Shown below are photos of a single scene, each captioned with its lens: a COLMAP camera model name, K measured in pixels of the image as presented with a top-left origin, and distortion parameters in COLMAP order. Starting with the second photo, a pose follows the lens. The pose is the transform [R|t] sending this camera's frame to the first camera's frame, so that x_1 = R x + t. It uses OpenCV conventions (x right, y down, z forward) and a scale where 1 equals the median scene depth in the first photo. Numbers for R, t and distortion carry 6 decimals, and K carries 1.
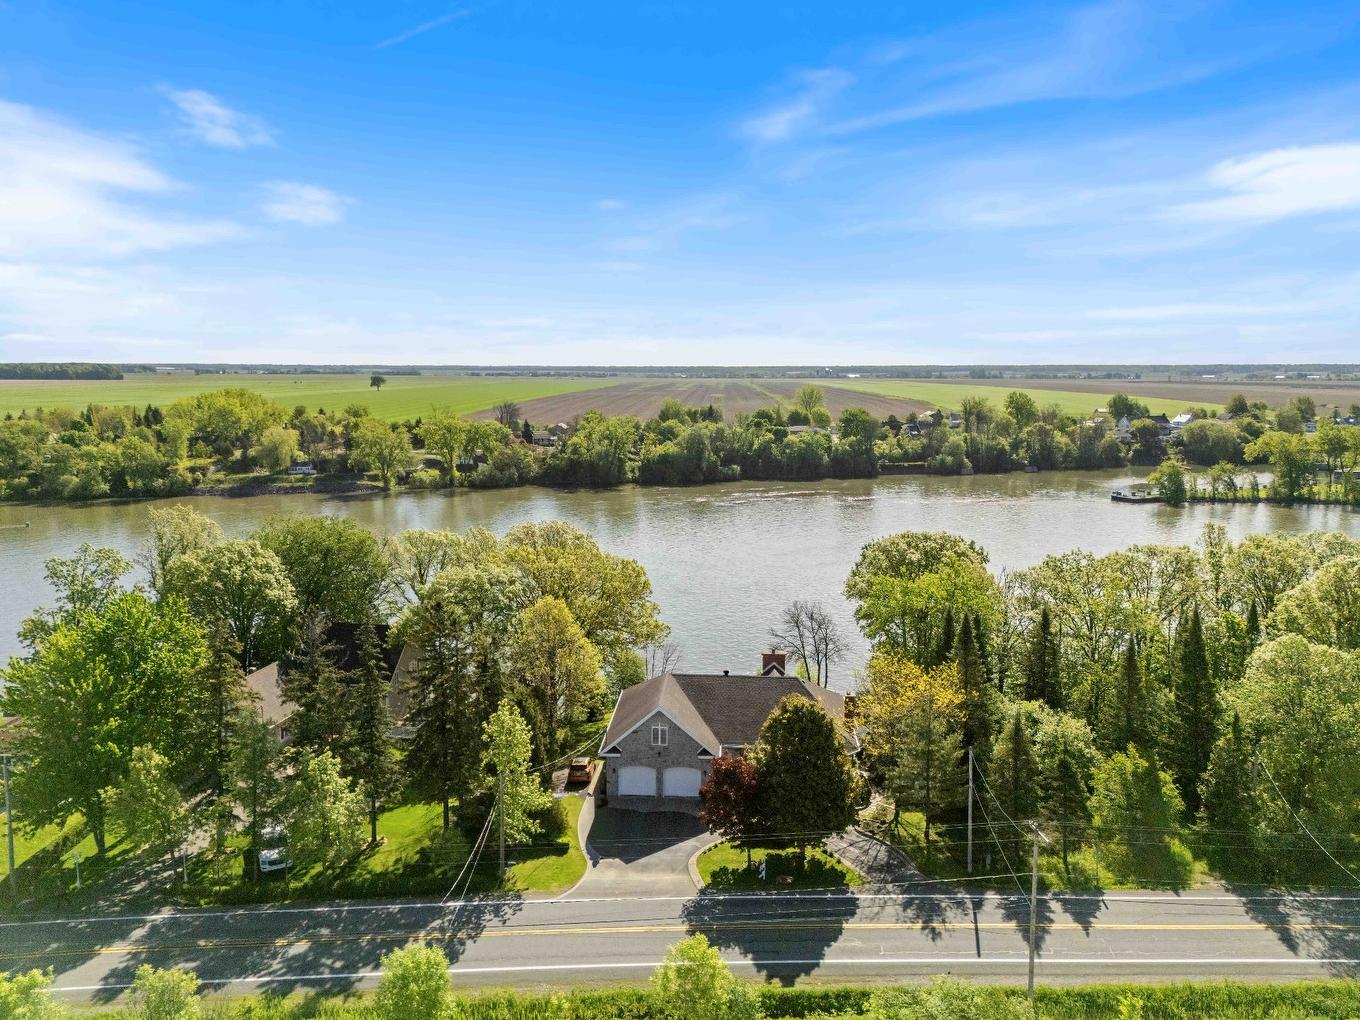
lens RADIAL K [[997.7, 0, 682.7], [0, 997.7, 510.1], [0, 0, 1]] dist [0.089066, -0.092548]
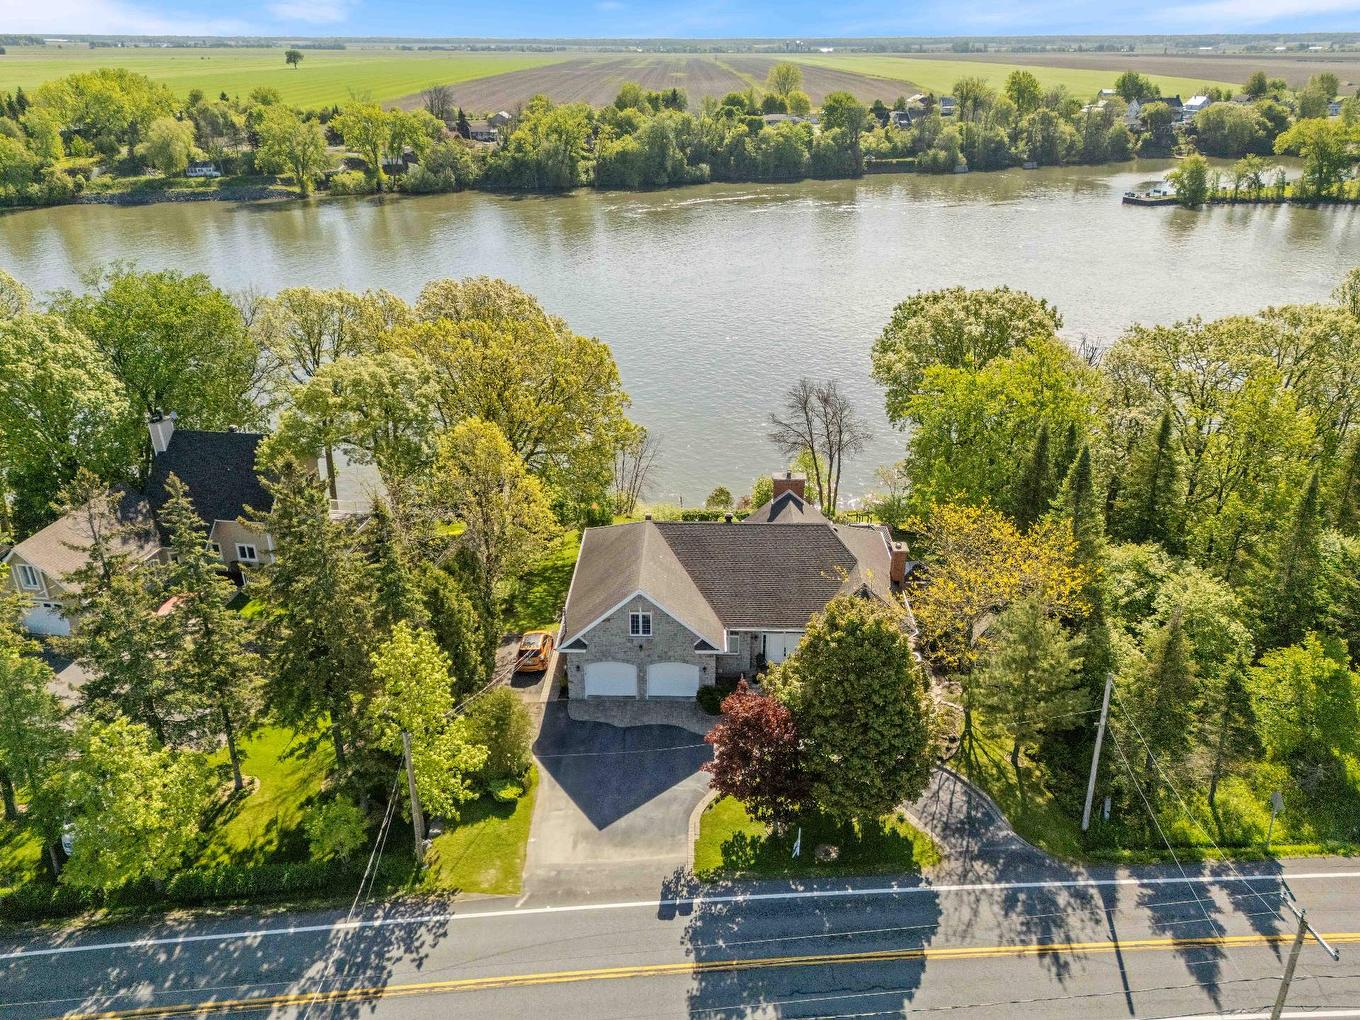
lens RADIAL K [[997.3, 0, 682.6], [0, 997.3, 509.9], [0, 0, 1]] dist [0.066437, -0.052462]
pose [[0.999196, -0.018772, 0.035430, -0.003706], [0.007694, 0.956978, 0.290060, -0.012451], [-0.039351, -0.289554, 0.956352, 0.077168]]
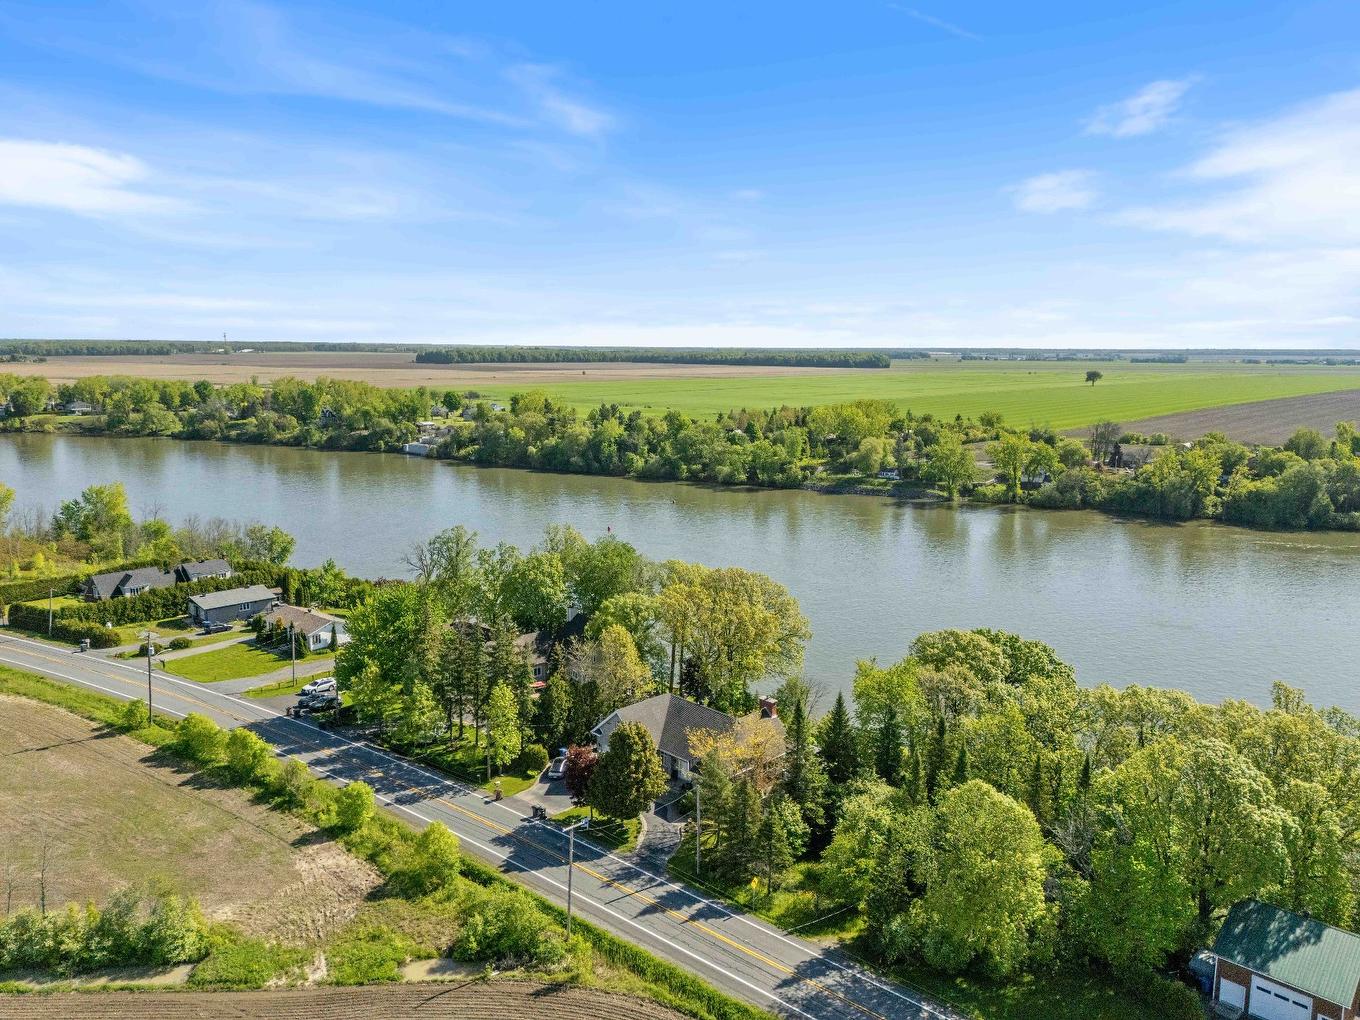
lens RADIAL K [[992.1, 0, 683.3], [0, 992.1, 507.0], [0, 0, 1]] dist [0.072380, -0.064075]
pose [[0.746670, 0.110696, -0.655920, 0.220004], [-0.101070, 0.993487, 0.052612, -0.043651], [0.657472, 0.027010, 0.752995, -0.016858]]
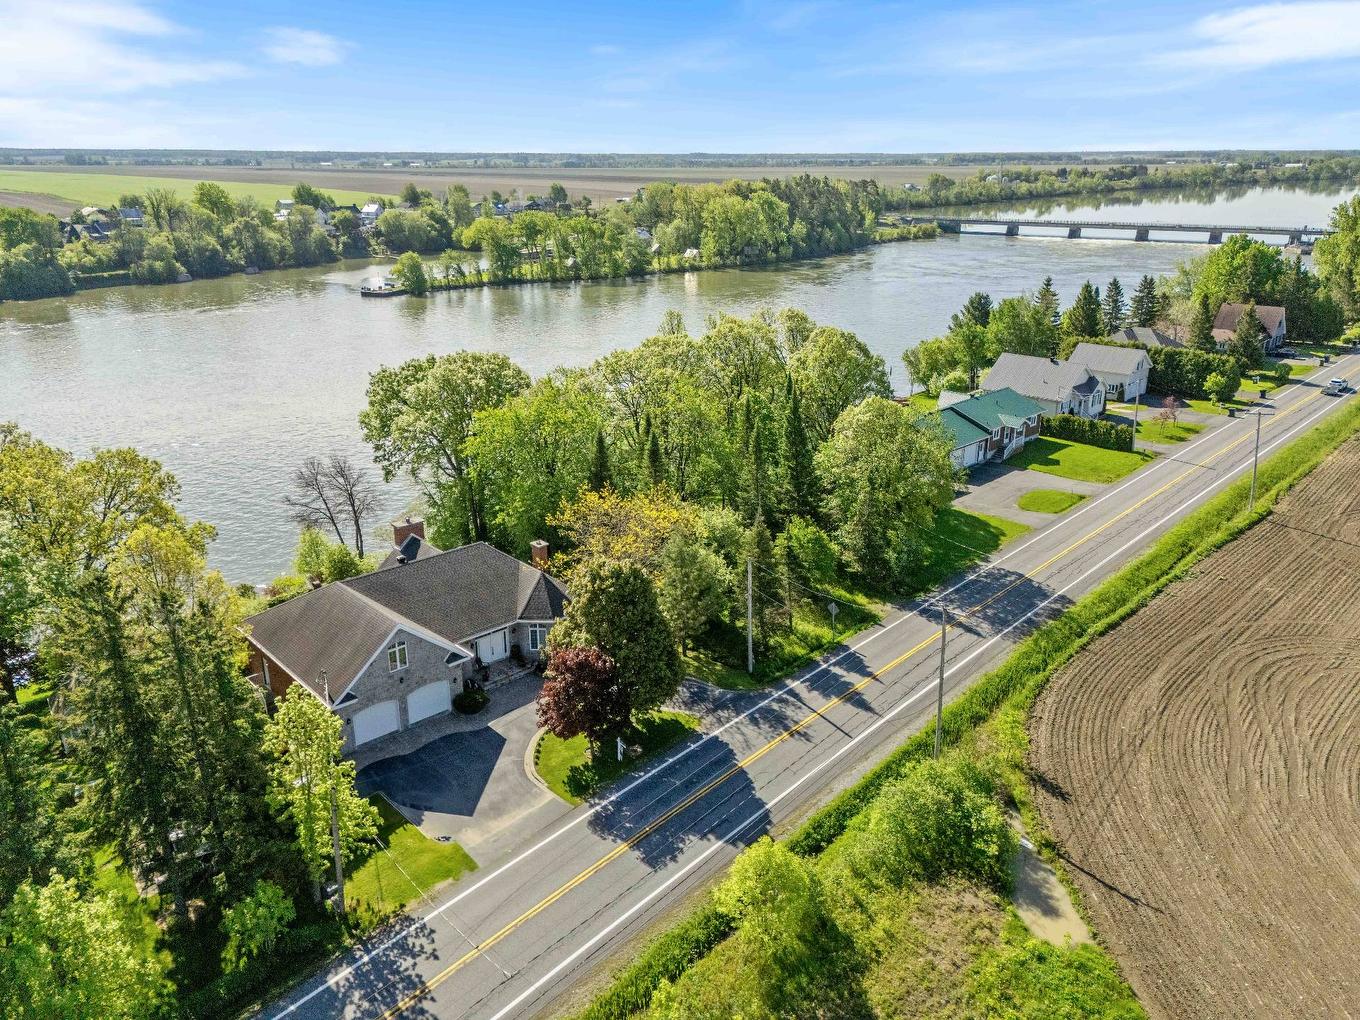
lens RADIAL K [[992.1, 0, 683.3], [0, 992.1, 507.0], [0, 0, 1]] dist [0.072380, -0.064075]
pose [[0.690259, -0.241420, 0.682099, -0.082726], [0.102935, 0.965871, 0.237691, -0.011549], [-0.716203, -0.093856, 0.691552, 0.068550]]
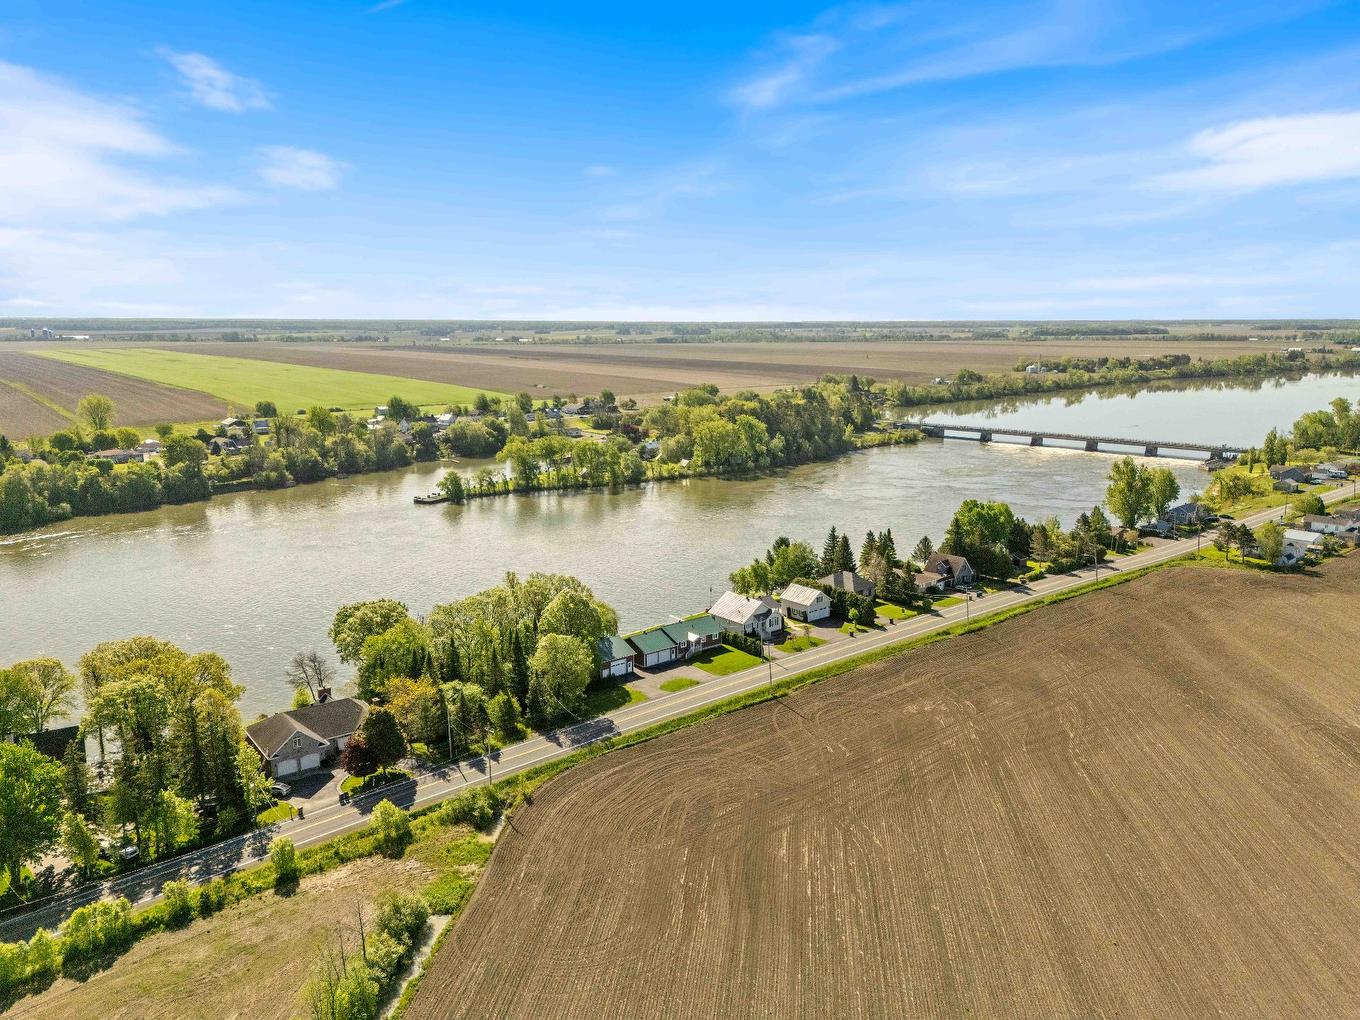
lens RADIAL K [[992.1, 0, 683.3], [0, 992.1, 507.0], [0, 0, 1]] dist [0.072380, -0.064075]
pose [[0.759456, -0.120342, 0.639331, -0.150425], [0.091509, 0.992732, 0.078161, -0.075805], [-0.644090, -0.000855, 0.764949, -0.239817]]
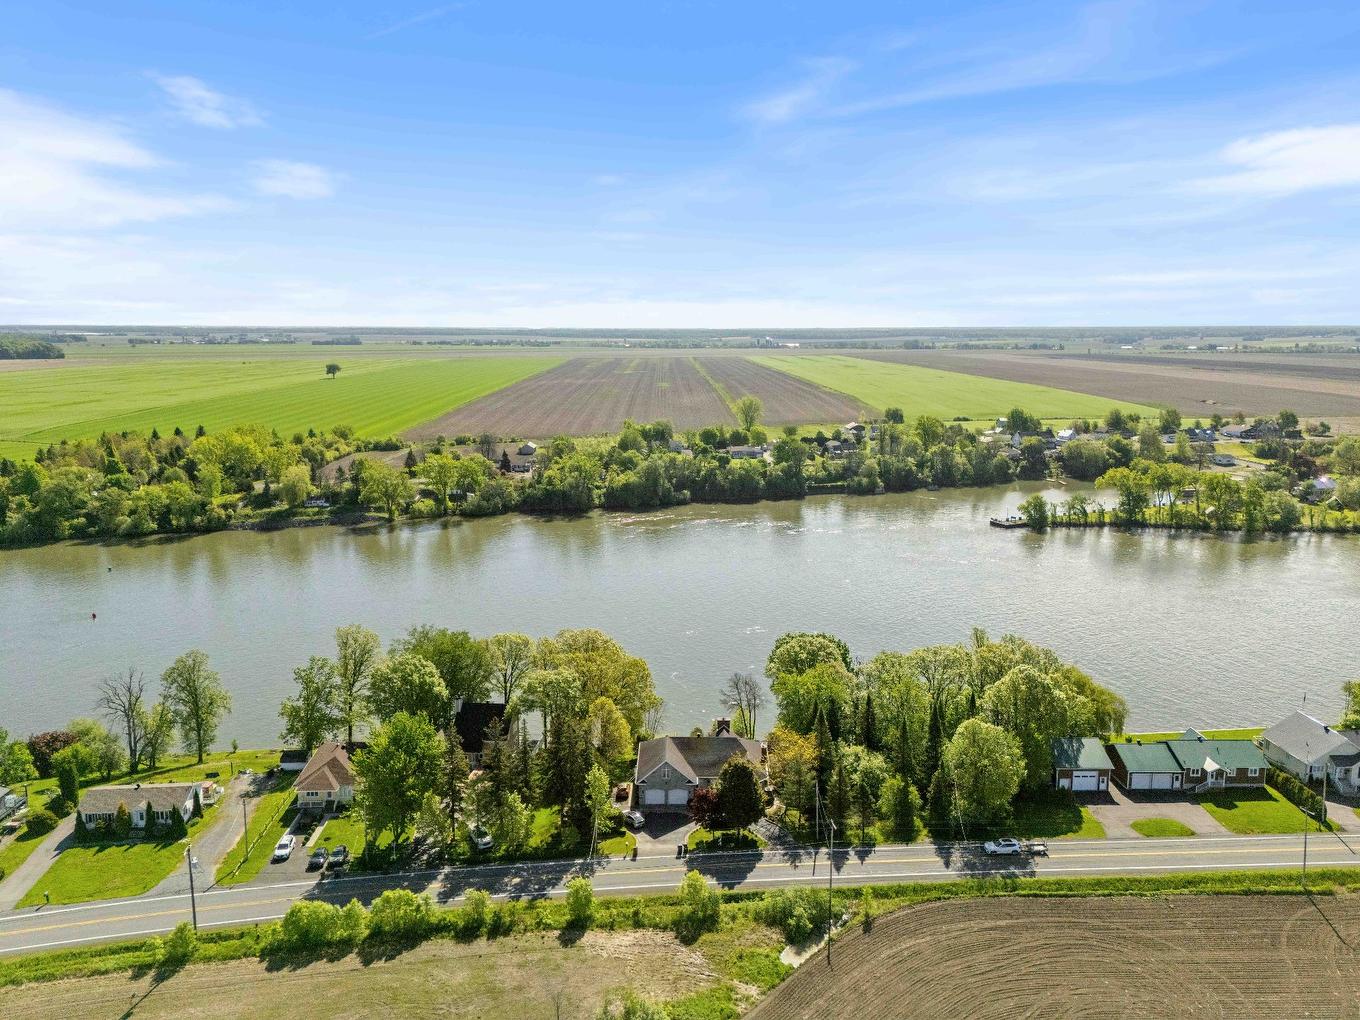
lens RADIAL K [[997.3, 0, 682.6], [0, 997.3, 509.9], [0, 0, 1]] dist [0.066437, -0.052462]
pose [[0.998337, -0.011744, 0.056442, -0.021038], [0.009523, 0.999175, 0.039472, -0.080905], [-0.056859, -0.038869, 0.997625, -0.205663]]
